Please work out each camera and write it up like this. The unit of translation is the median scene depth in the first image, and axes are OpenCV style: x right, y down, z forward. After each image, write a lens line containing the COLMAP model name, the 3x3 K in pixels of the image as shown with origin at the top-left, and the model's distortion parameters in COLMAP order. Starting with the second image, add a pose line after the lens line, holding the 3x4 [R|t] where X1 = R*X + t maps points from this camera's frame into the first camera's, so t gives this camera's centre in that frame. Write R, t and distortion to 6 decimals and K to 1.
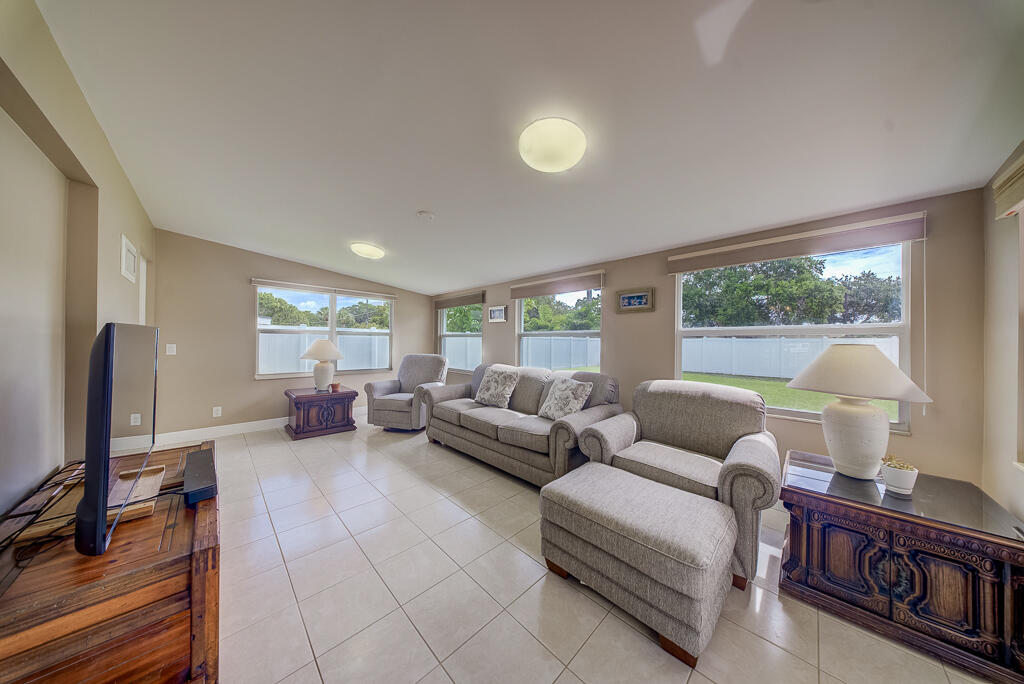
lens RADIAL K [[302.6, 0, 516.5], [0, 302.6, 341.1], [0, 0, 1]] dist [-0.003516, -0.000654]
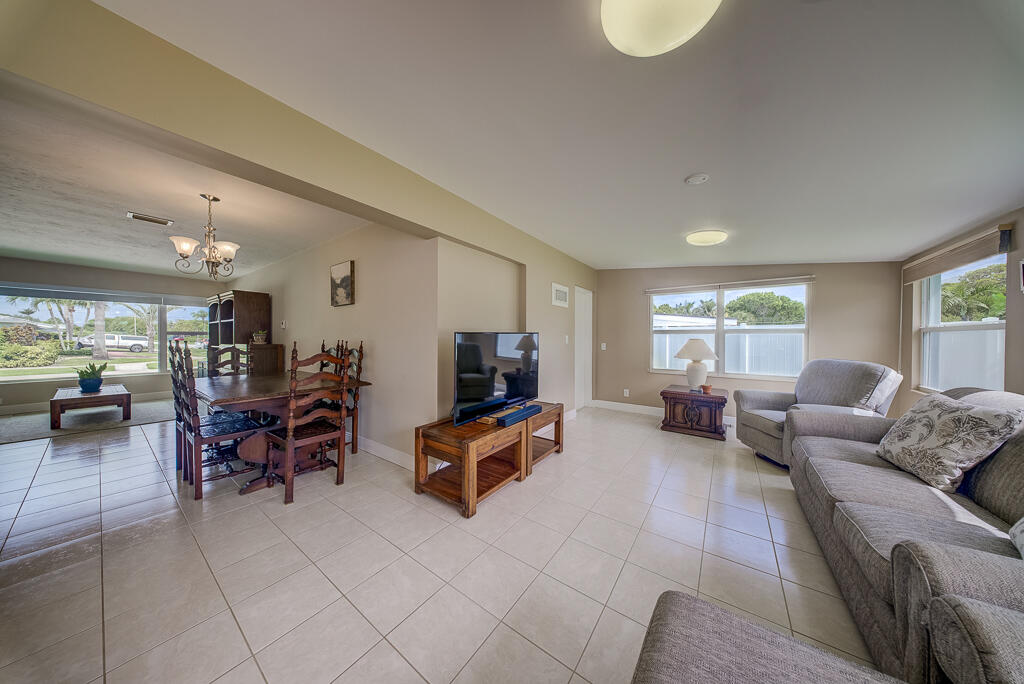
lens RADIAL K [[302.6, 0, 504.4], [0, 302.6, 342.7], [0, 0, 1]] dist [-0.003516, -0.000654]
pose [[0.129350, 0.001087, -0.991598, 0.262706], [0.001479, 0.999998, 0.001289, 0.005042], [0.991598, -0.001633, 0.129348, 0.255961]]
